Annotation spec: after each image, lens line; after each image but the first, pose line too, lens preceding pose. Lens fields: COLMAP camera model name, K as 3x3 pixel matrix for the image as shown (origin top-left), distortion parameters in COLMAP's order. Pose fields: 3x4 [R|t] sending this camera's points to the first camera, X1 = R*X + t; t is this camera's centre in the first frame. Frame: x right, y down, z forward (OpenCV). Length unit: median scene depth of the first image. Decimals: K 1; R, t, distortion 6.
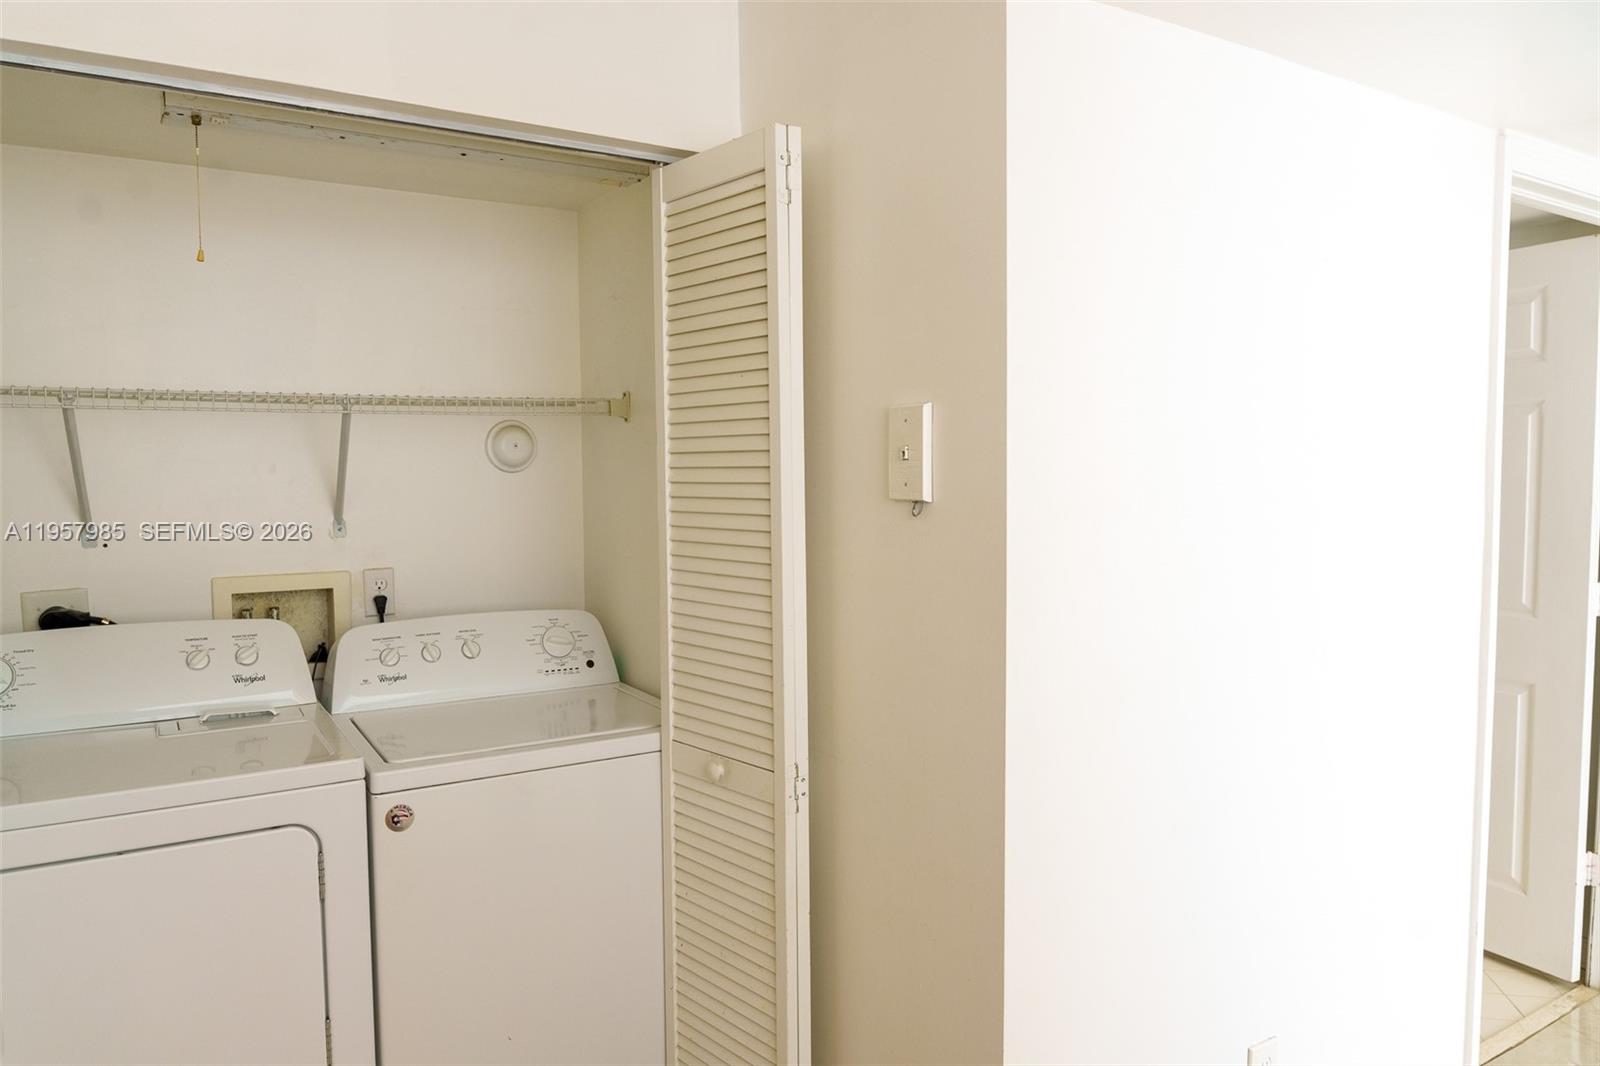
lens RADIAL K [[1085.1, 0, 801.6], [0, 1085.1, 540.0], [0, 0, 1]] dist [0.002119, -0.016198]
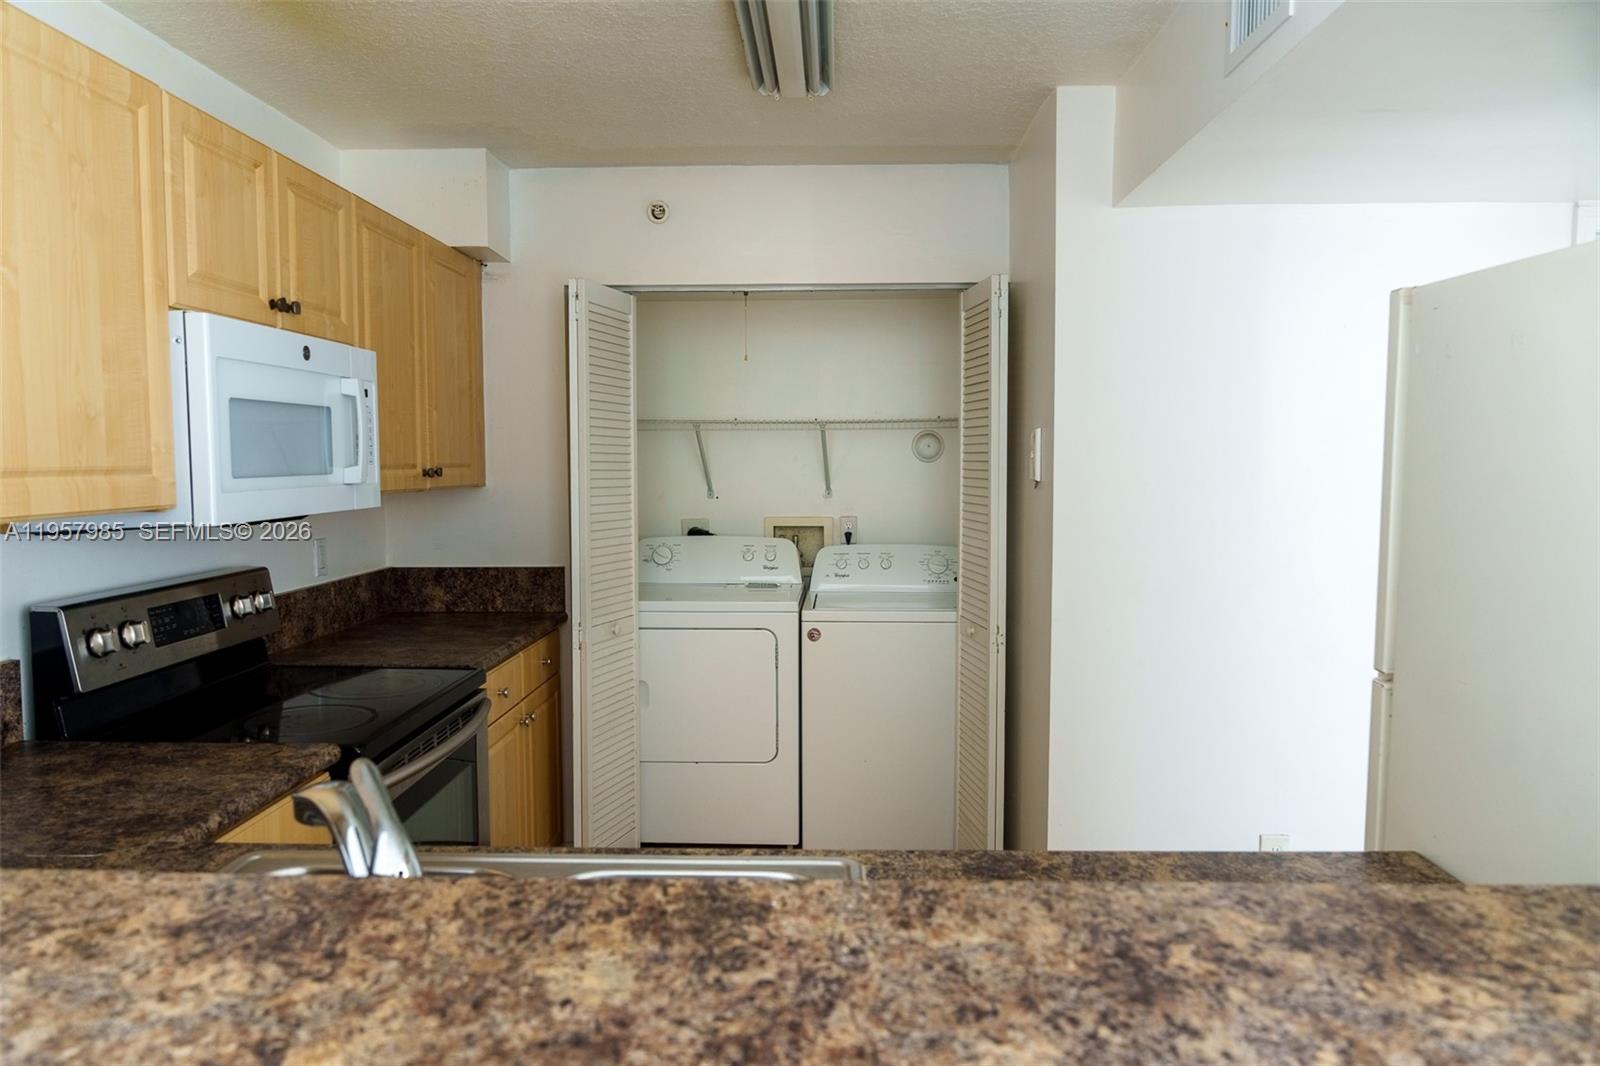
lens RADIAL K [[1085.1, 0, 798.8], [0, 1085.1, 532.3], [0, 0, 1]] dist [0.002119, -0.016198]
pose [[0.825095, 0.044684, -0.563224, 0.615226], [-0.041937, 0.998961, 0.017818, 0.027804], [0.563435, 0.008918, 0.826112, -0.569667]]
